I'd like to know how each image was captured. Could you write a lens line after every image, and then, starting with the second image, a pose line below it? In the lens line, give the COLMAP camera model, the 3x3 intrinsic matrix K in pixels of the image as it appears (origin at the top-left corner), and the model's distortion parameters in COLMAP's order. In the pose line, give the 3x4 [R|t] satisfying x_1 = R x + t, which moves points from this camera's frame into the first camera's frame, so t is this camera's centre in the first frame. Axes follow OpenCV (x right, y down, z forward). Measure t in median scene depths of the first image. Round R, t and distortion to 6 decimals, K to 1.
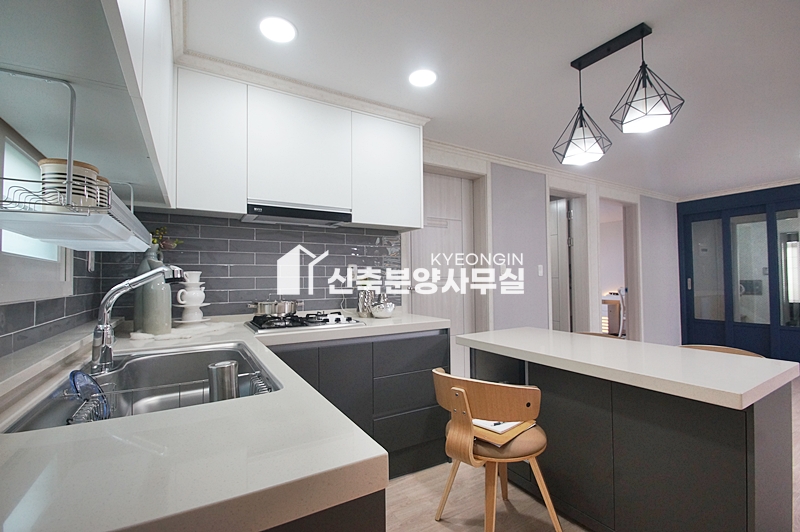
lens RADIAL K [[357.6, 0, 400.0], [0, 357.6, 266.0], [0, 0, 1]] dist [0.021367, -0.019490]
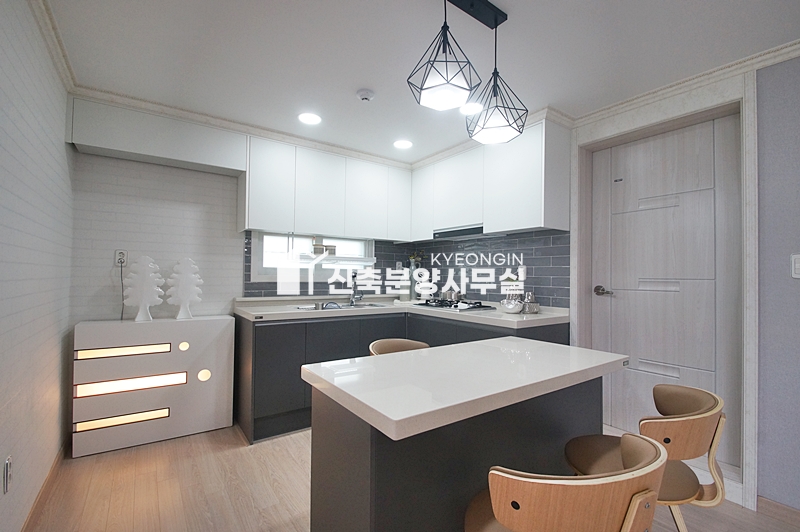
lens RADIAL K [[358.0, 0, 399.7], [0, 358.0, 271.7], [0, 0, 1]] dist [0.014154, -0.018053]
pose [[0.080252, -0.003715, -0.996768, 1.115535], [0.024225, 0.999705, -0.001776, 0.009306], [0.996480, -0.024004, 0.080318, 0.605006]]
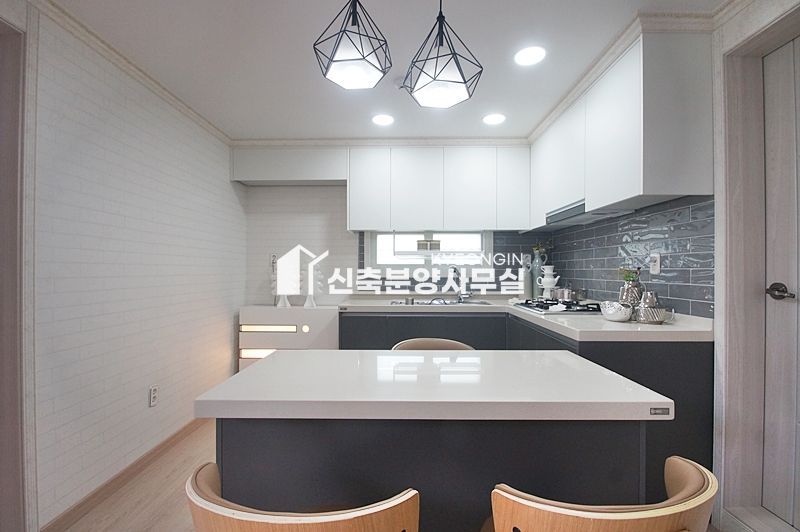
lens RADIAL K [[365.2, 0, 397.5], [0, 365.2, 271.9], [0, 0, 1]] dist [-0.010104, -0.000670]
pose [[-0.522784, 0.011079, -0.852393, 0.960186], [0.035367, 0.999336, -0.008702, 0.027813], [0.851731, -0.034696, -0.522829, 1.082916]]
